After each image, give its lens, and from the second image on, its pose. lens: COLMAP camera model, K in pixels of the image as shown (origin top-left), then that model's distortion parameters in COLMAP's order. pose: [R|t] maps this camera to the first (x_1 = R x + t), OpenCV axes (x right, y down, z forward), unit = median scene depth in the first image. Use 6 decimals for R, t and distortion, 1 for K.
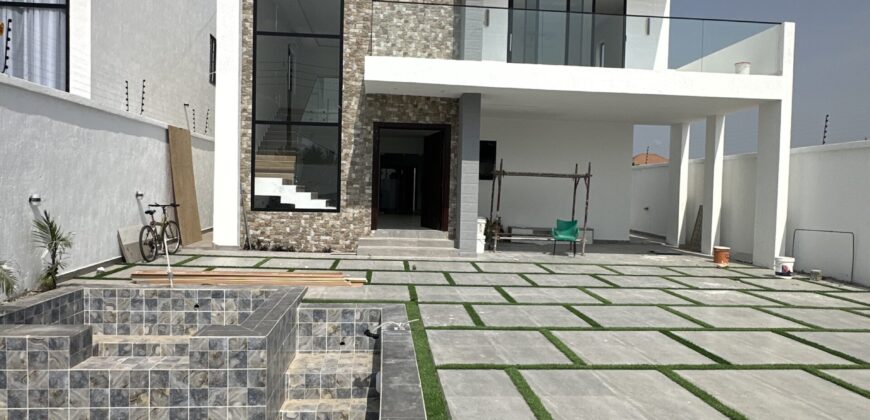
lens RADIAL K [[569.1, 0, 436.6], [0, 569.1, 210.4], [0, 0, 1]] dist [-0.006390, 0.004213]
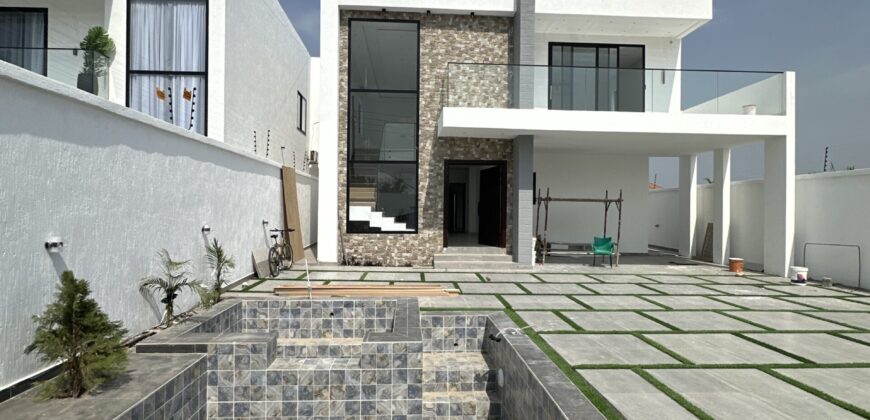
lens RADIAL K [[467.8, 0, 434.9], [0, 467.8, 209.1], [0, 0, 1]] dist [-0.002007, 0.001835]
pose [[0.999357, -0.014605, -0.032733, -0.100901], [0.013360, 0.999191, -0.037920, -0.010672], [0.033261, 0.037459, 0.998744, -0.006859]]
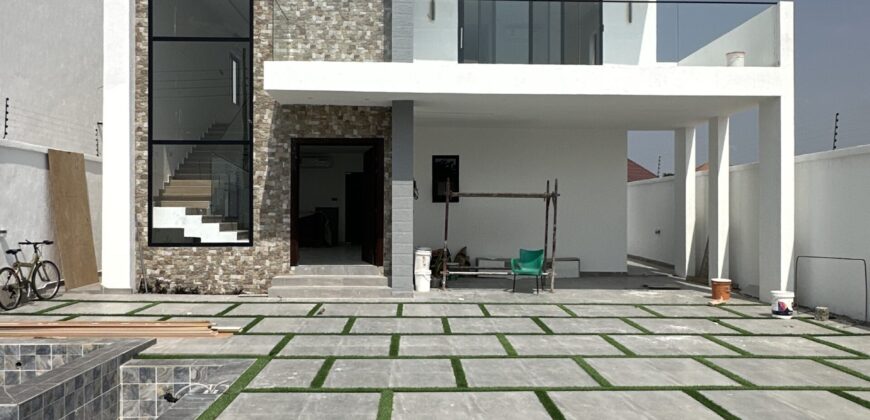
lens RADIAL K [[676.5, 0, 438.2], [0, 676.5, 211.4], [0, 0, 1]] dist [-0.005928, -0.004353]
pose [[0.998245, -0.023535, -0.054345, 0.160736], [0.021486, 0.999047, -0.037990, -0.004150], [0.055187, 0.036756, 0.997799, 0.016946]]
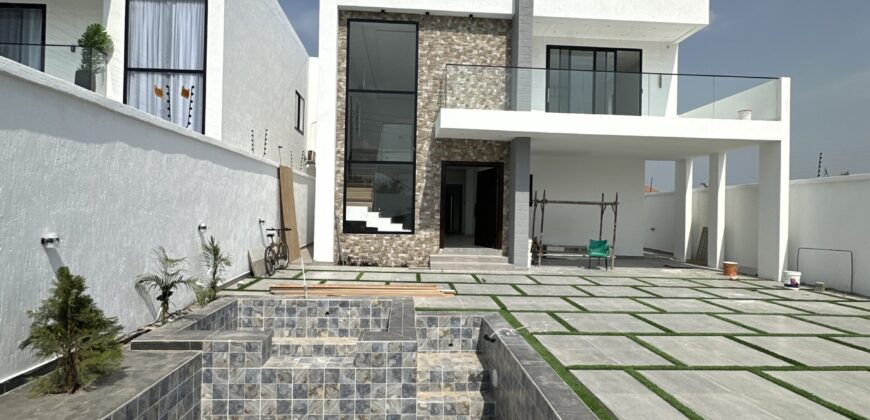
lens RADIAL K [[467.8, 0, 435.0], [0, 467.8, 209.2], [0, 0, 1]] dist [-0.002007, 0.001835]
pose [[0.999649, -0.003797, -0.026236, -0.100063], [0.002732, 0.999176, -0.040490, -0.009600], [0.026368, 0.040404, 0.998835, -0.009221]]
